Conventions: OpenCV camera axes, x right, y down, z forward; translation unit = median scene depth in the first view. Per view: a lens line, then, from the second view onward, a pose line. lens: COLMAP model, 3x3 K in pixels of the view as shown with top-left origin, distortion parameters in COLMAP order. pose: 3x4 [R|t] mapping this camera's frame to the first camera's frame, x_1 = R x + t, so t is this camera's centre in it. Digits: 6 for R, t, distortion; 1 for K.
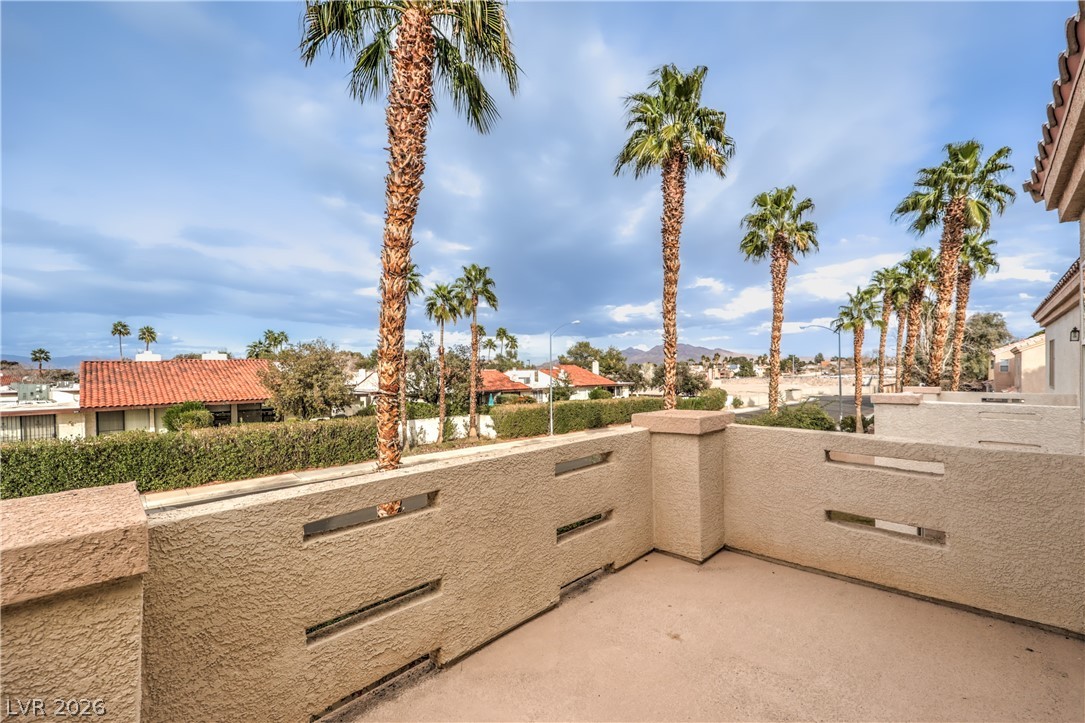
lens RADIAL K [[446.3, 0, 542.5], [0, 446.3, 361.5], [0, 0, 1]] dist [0.000393, 0.000129]
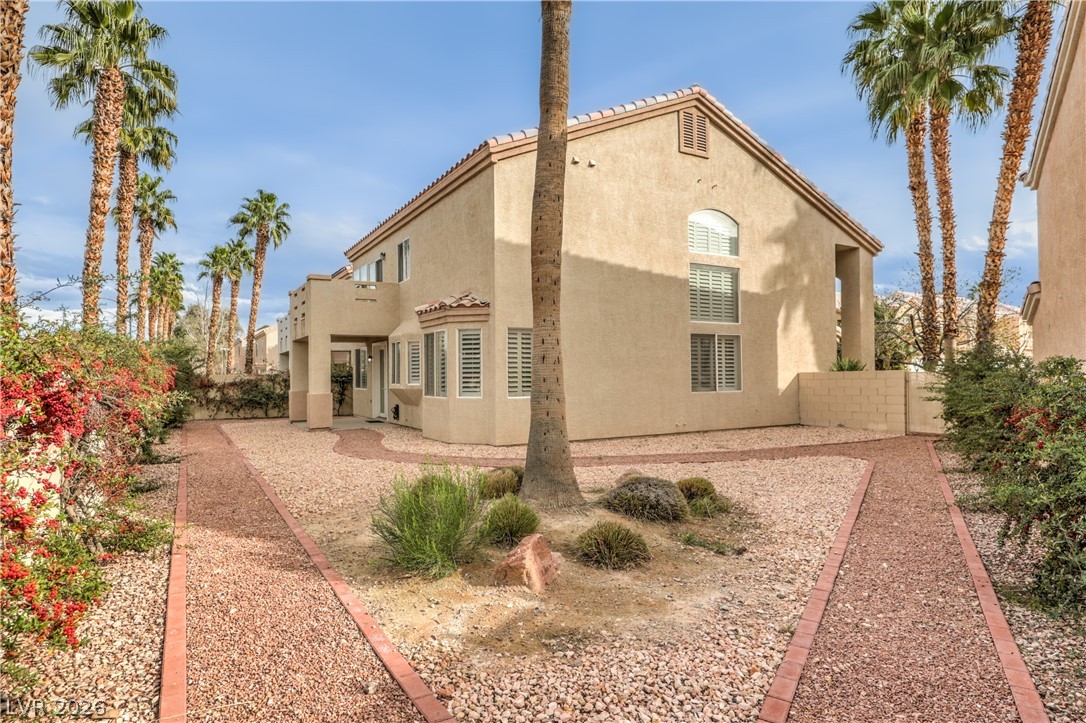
lens RADIAL K [[618.3, 0, 543.0], [0, 618.3, 361.5], [0, 0, 1]] dist [0.000328, 0.000008]
pose [[0.258206, 0.025263, 0.965760, -1.008228], [-0.004837, 0.999679, -0.024857, 0.196747], [-0.966078, 0.001747, 0.258245, -0.590396]]
